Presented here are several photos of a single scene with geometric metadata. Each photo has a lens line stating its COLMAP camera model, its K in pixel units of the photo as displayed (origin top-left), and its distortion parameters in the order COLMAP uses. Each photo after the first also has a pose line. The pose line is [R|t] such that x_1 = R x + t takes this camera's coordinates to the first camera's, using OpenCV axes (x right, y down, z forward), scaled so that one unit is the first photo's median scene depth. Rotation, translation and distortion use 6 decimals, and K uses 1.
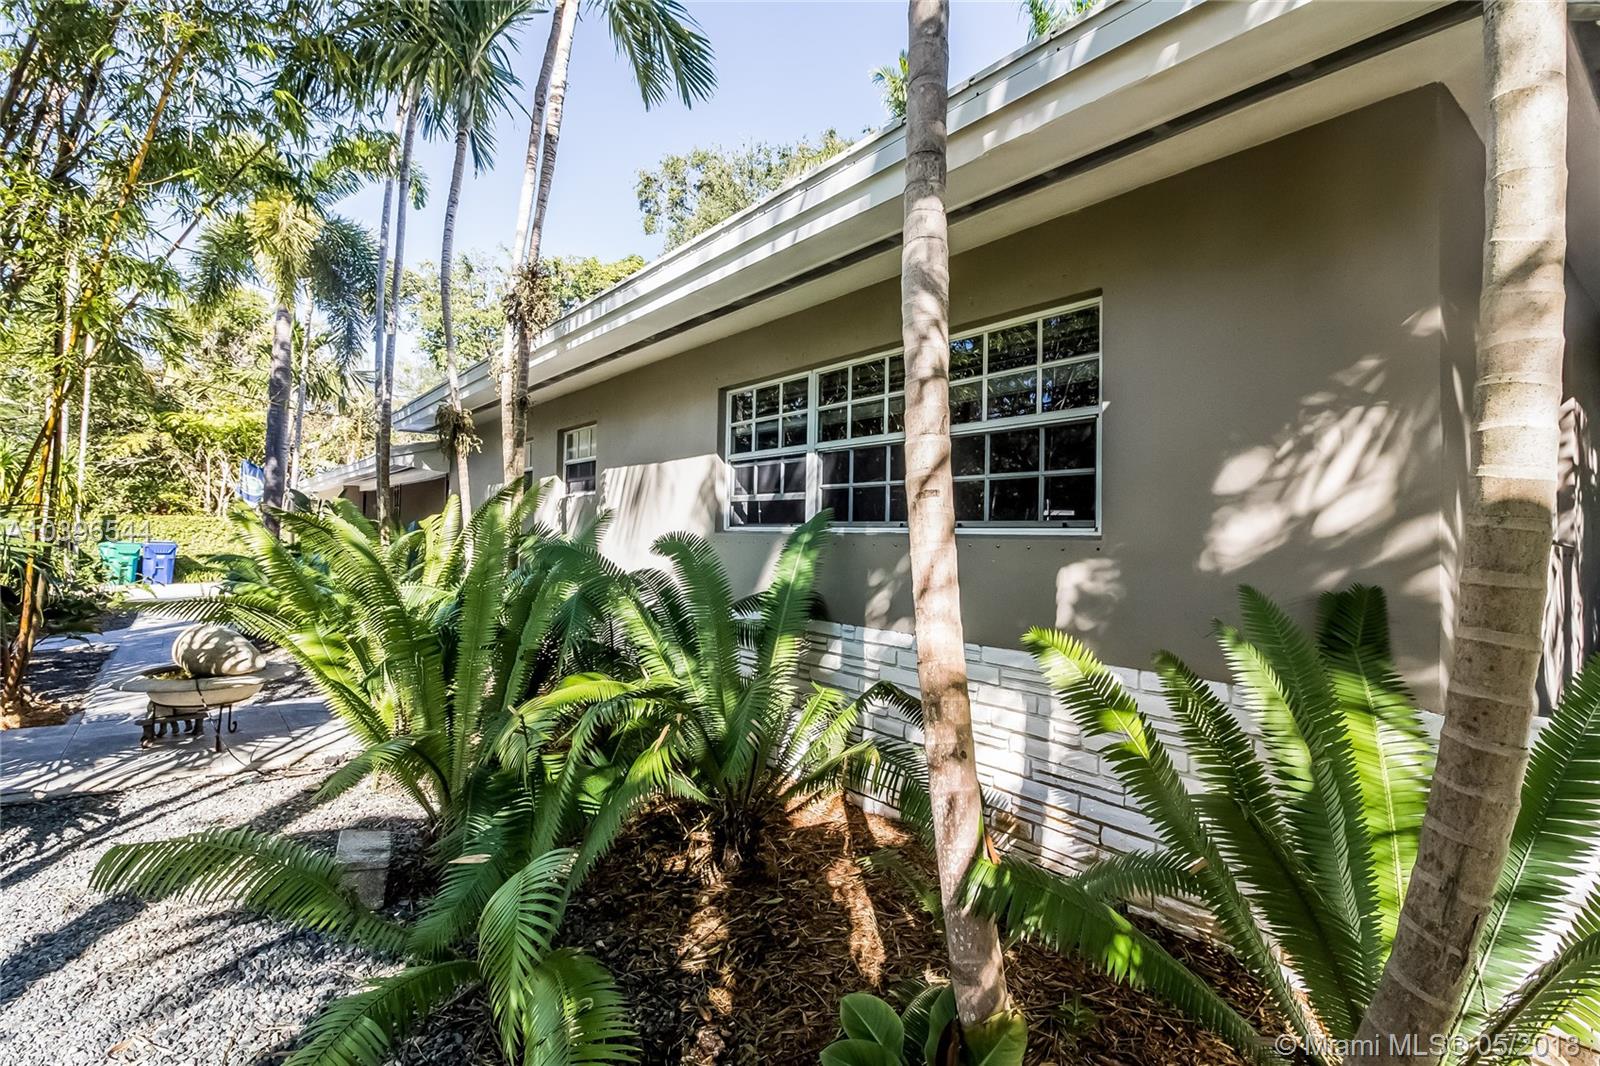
lens RADIAL K [[737.9, 0, 796.6], [0, 737.9, 518.3], [0, 0, 1]] dist [0.001949, -0.009604]
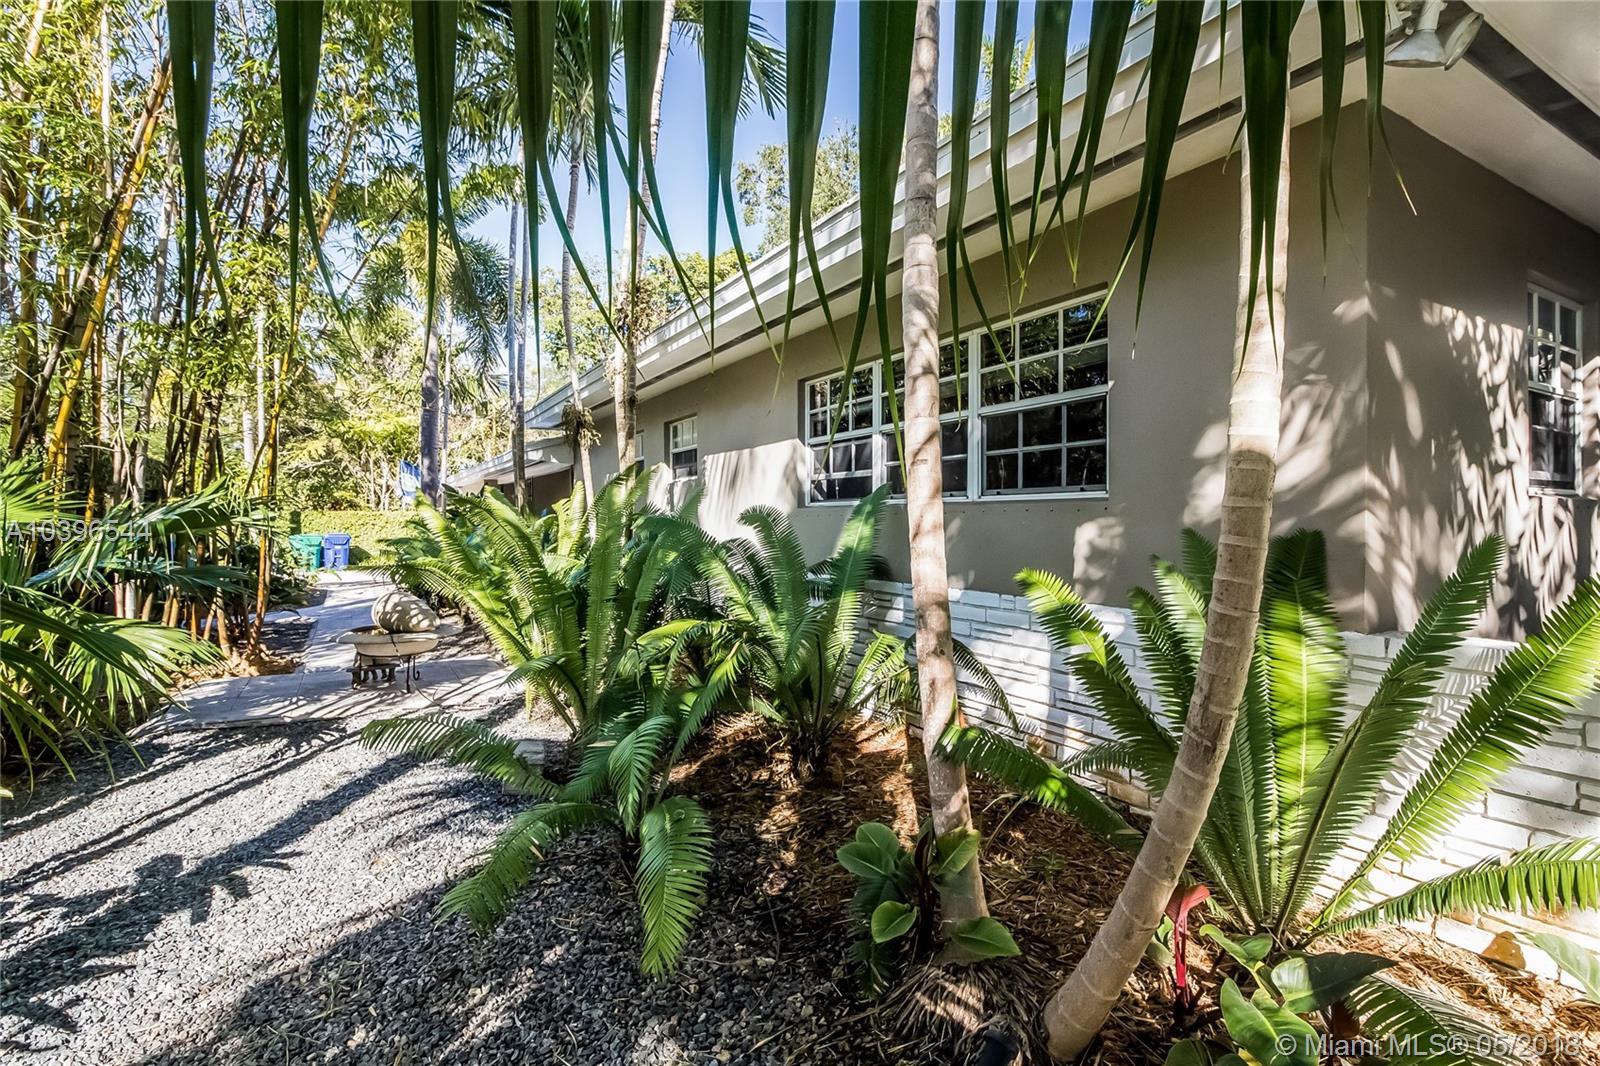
lens RADIAL K [[750.5, 0, 800.0], [0, 750.5, 533.0], [0, 0, 1]] dist [-0.019337, -0.000506]
pose [[0.989026, -0.018738, -0.146548, 0.079256], [0.024511, 0.998989, 0.037684, 0.018388], [0.145693, -0.040862, 0.988486, -0.183654]]
